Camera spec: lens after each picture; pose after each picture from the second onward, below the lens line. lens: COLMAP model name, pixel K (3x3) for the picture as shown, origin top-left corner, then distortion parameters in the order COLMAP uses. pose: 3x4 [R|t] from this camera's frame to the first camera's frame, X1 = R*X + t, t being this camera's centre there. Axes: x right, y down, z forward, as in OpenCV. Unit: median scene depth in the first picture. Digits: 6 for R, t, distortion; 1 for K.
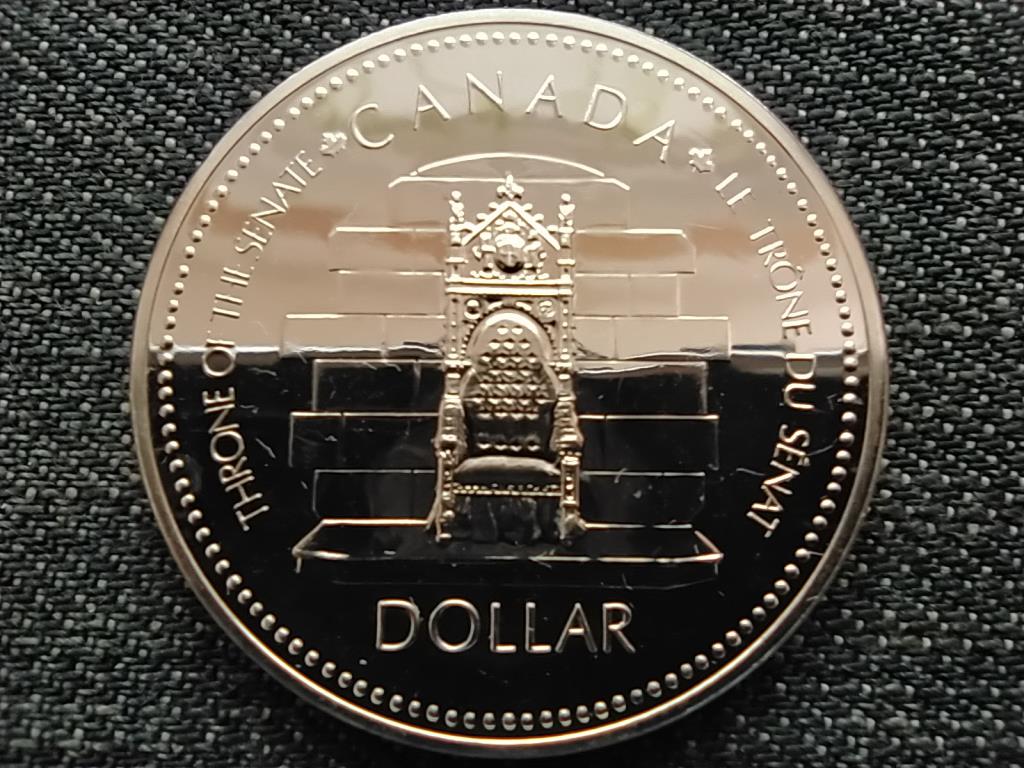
lens RADIAL K [[572.4, 0, 516.7], [0, 572.4, 384.9], [0, 0, 1]] dist [0.001898, -0.015583]
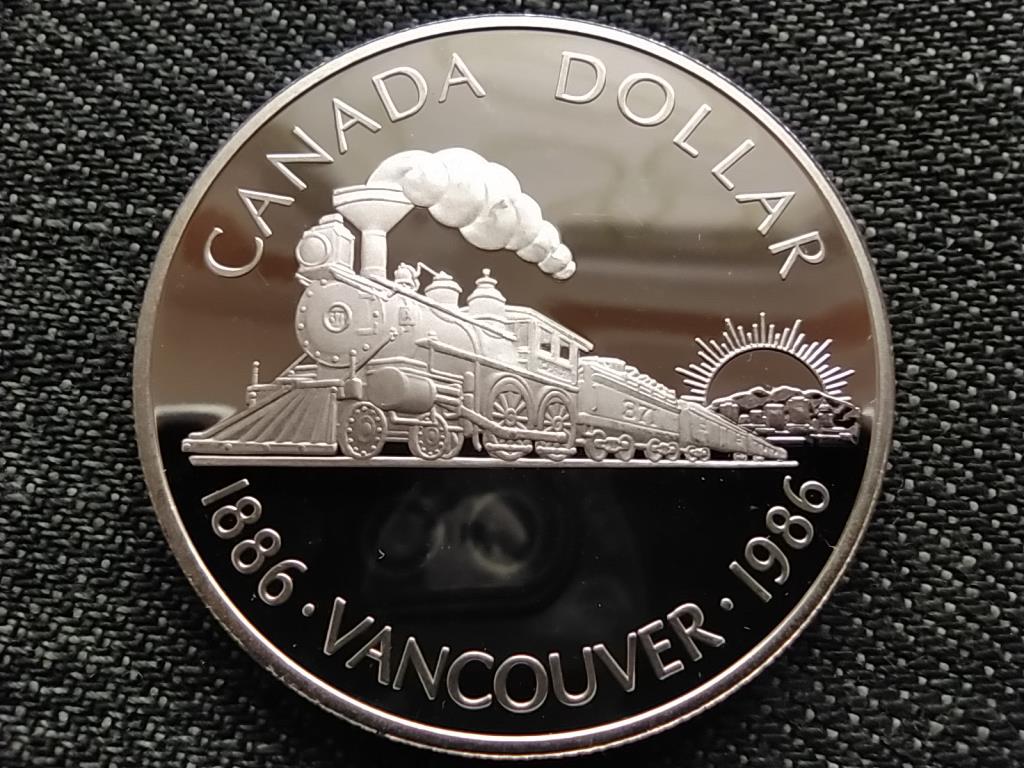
lens RADIAL K [[572.4, 0, 501.7], [0, 572.4, 412.1], [0, 0, 1]] dist [0.001898, -0.015583]
pose [[0.996764, 0.077364, -0.021805, -0.323573], [-0.078345, 0.995748, -0.048457, 0.017864], [0.017963, 0.050008, 0.998587, 0.008677]]
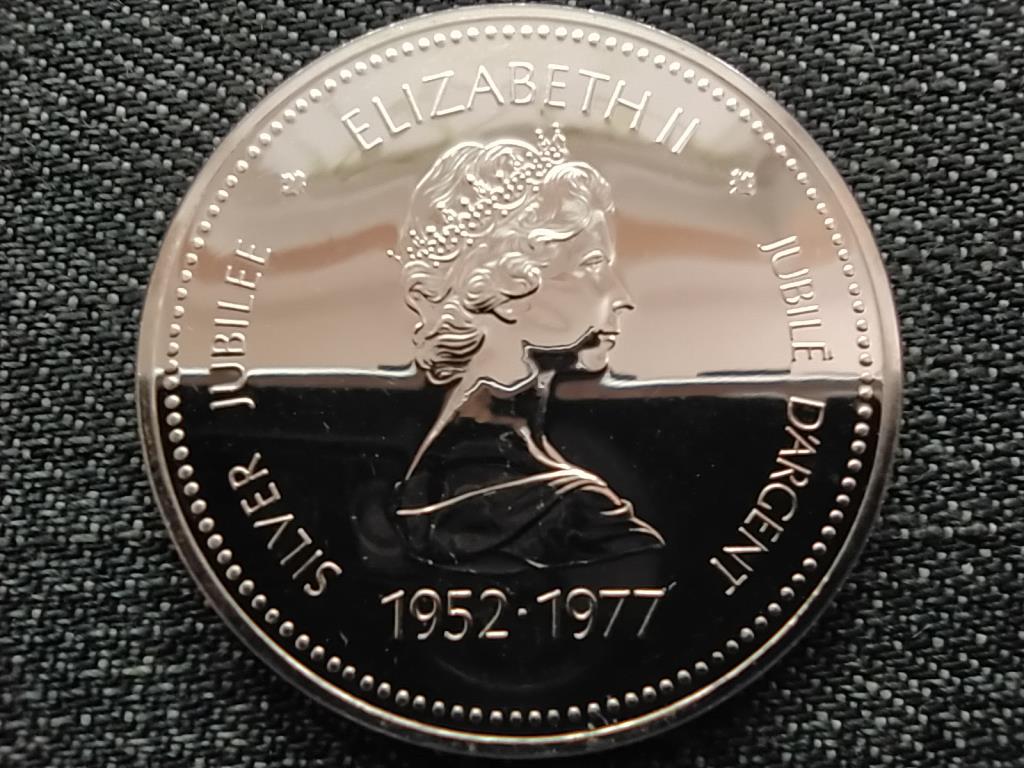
lens RADIAL K [[572.4, 0, 514.8], [0, 572.4, 412.9], [0, 0, 1]] dist [0.001898, -0.015583]
pose [[0.996399, -0.084282, 0.009230, -0.086913], [0.084294, 0.996440, -0.000963, 0.439377], [-0.009116, 0.001738, 0.999957, -0.029123]]
